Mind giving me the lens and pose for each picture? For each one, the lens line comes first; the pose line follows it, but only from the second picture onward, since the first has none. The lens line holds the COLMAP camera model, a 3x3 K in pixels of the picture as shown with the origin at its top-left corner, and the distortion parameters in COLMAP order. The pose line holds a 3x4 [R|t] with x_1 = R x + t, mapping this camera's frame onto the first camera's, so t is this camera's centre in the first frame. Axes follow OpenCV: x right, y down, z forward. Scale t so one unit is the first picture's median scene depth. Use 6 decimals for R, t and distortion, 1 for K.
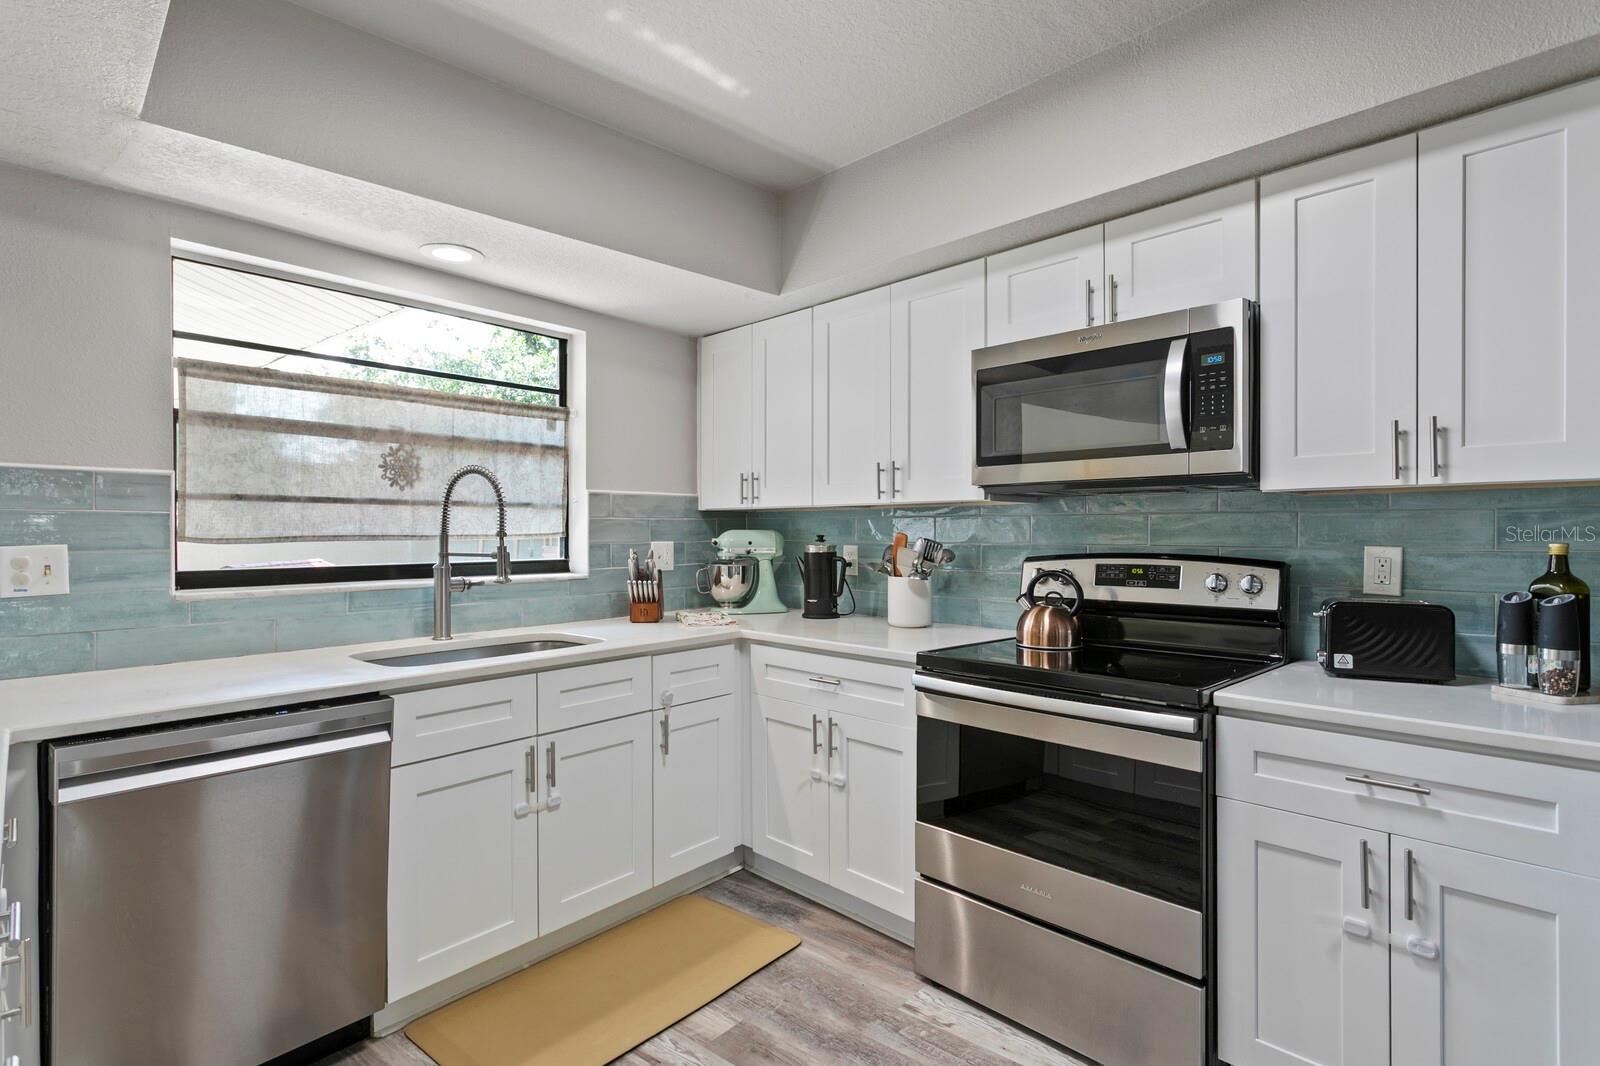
lens RADIAL K [[802.3, 0, 770.8], [0, 802.3, 529.4], [0, 0, 1]] dist [0.002710, 0.000167]
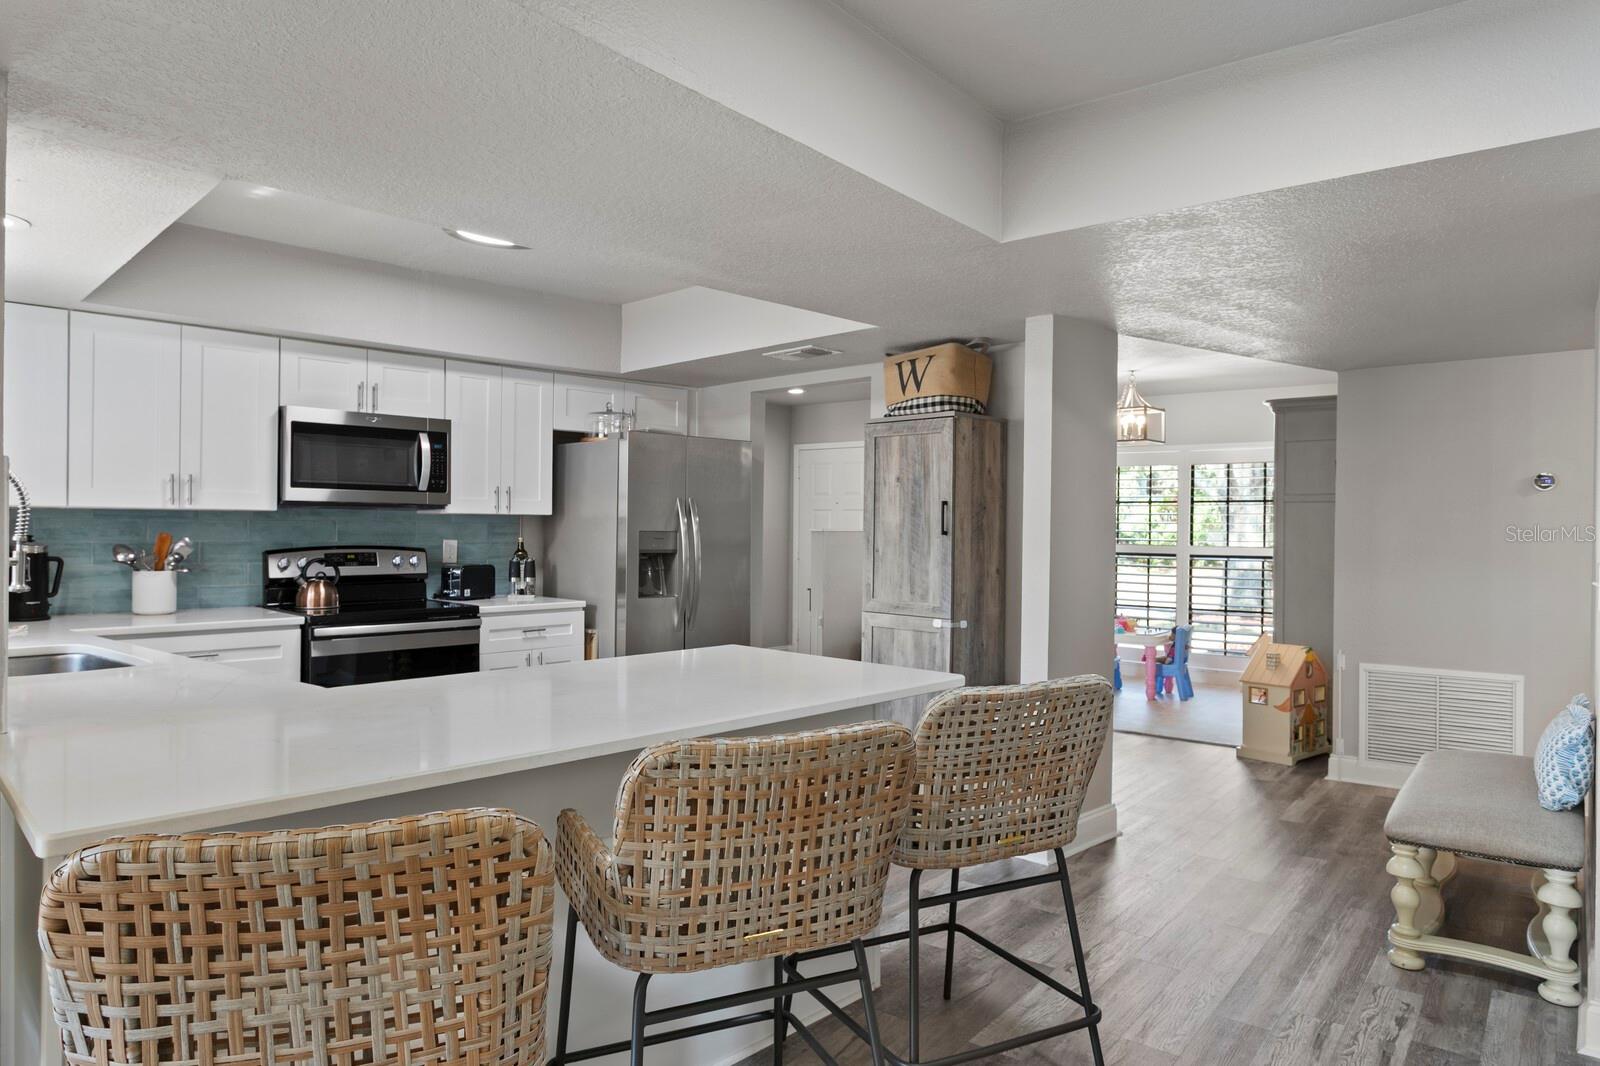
lens RADIAL K [[996.3, 0, 794.1], [0, 996.3, 527.3], [0, 0, 1]] dist [-0.000681, -0.000519]
pose [[-0.042833, -0.003506, 0.999076, -1.778015], [-0.014626, 0.999889, 0.002882, -0.029792], [-0.998975, -0.014489, -0.042880, 0.202383]]
